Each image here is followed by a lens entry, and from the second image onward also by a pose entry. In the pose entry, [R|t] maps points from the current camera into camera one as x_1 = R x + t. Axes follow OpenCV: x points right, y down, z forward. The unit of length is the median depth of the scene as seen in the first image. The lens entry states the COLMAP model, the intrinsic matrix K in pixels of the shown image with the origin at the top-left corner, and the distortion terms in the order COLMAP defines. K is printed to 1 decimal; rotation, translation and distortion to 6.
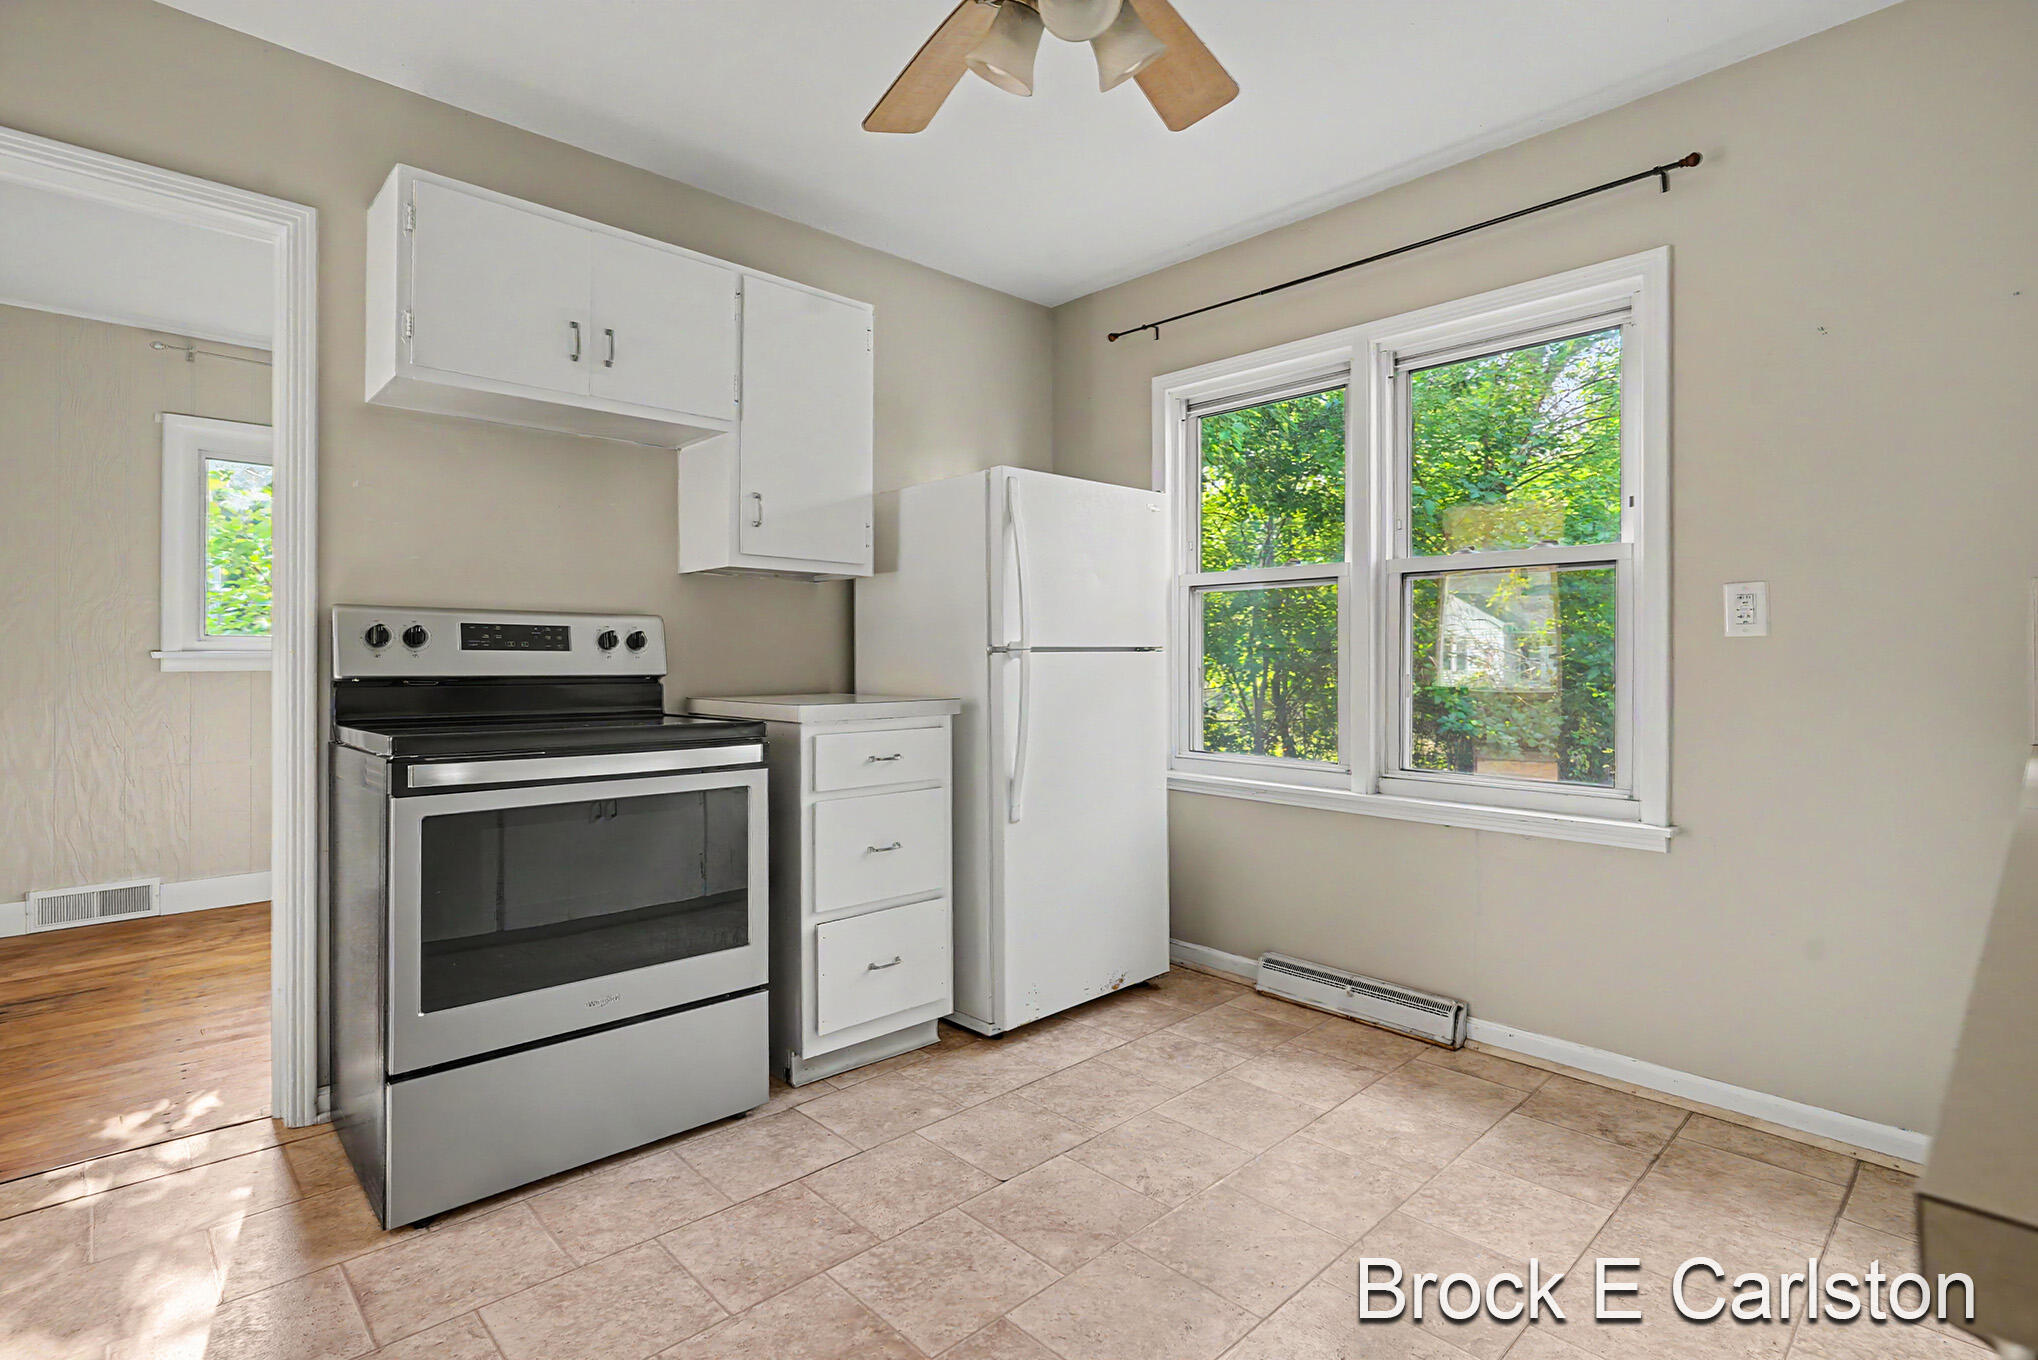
lens RADIAL K [[1007.6, 0, 1022.1], [0, 1007.6, 660.7], [0, 0, 1]] dist [0.000428, 0.002585]
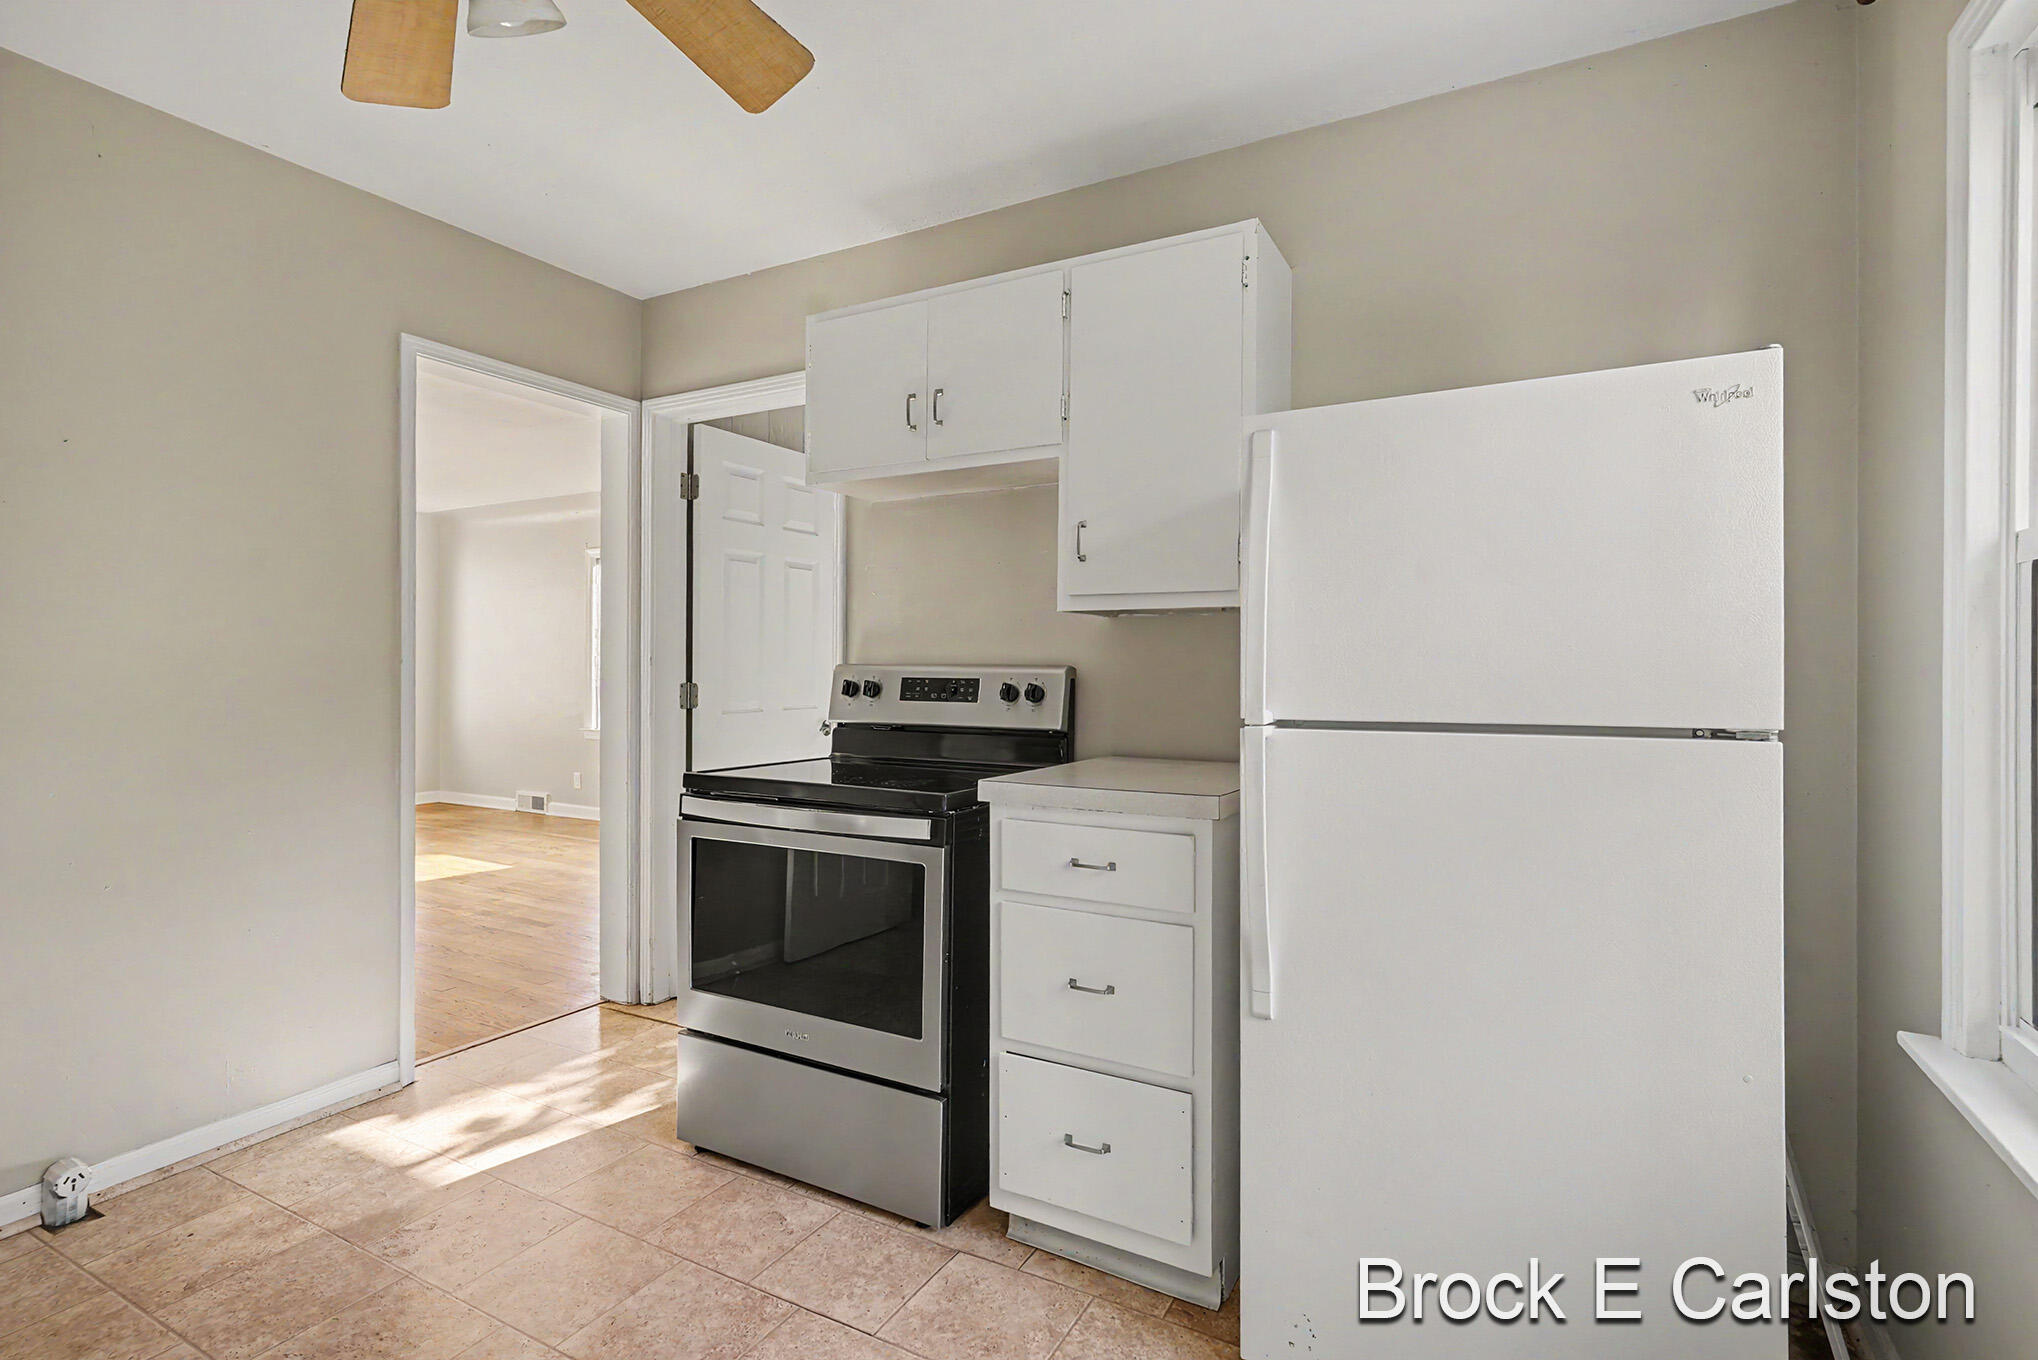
lens RADIAL K [[1007.6, 0, 997.2], [0, 1007.6, 676.2], [0, 0, 1]] dist [0.000428, 0.002585]
pose [[0.283466, 0.009515, -0.958935, 0.568078], [-0.007544, 0.999942, 0.007692, -0.046851], [0.958953, 0.005054, 0.283522, 0.755364]]
